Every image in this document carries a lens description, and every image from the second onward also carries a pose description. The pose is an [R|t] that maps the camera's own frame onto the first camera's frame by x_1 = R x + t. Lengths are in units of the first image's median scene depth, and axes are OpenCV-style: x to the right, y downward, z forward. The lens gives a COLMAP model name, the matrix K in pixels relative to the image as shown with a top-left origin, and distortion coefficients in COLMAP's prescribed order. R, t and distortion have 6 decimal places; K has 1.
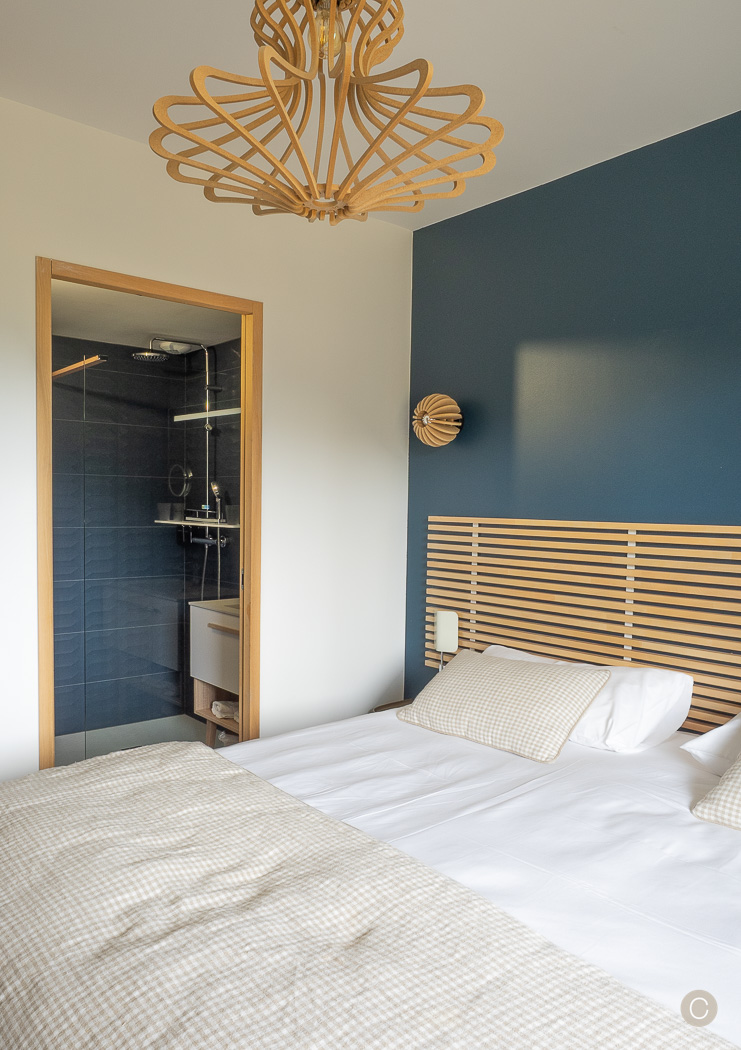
lens RADIAL K [[781.7, 0, 367.2], [0, 781.7, 547.5], [0, 0, 1]] dist [0.002613, 0.001213]
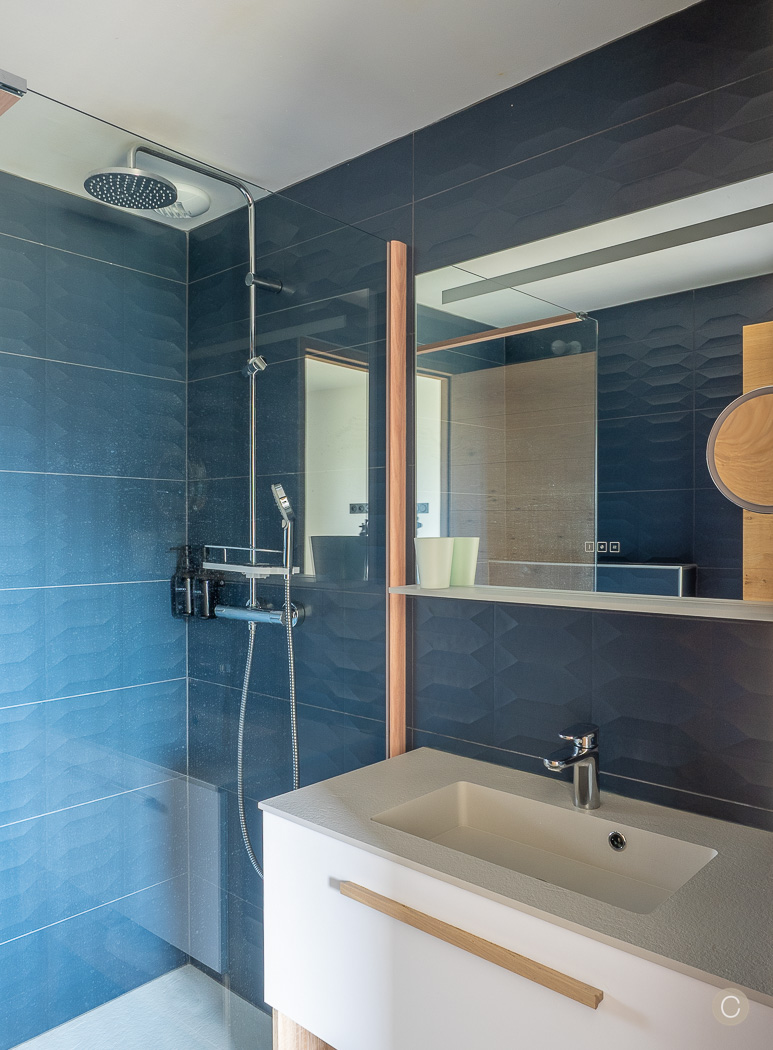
lens RADIAL K [[750.2, 0, 386.5], [0, 750.2, 525.0], [0, 0, 1]] dist [0.006212, 0.001262]
pose [[0.990165, -0.013966, 0.139206, -0.190088], [0.022195, 0.998085, -0.057736, -0.033499], [-0.138133, 0.060258, 0.988579, 0.558182]]
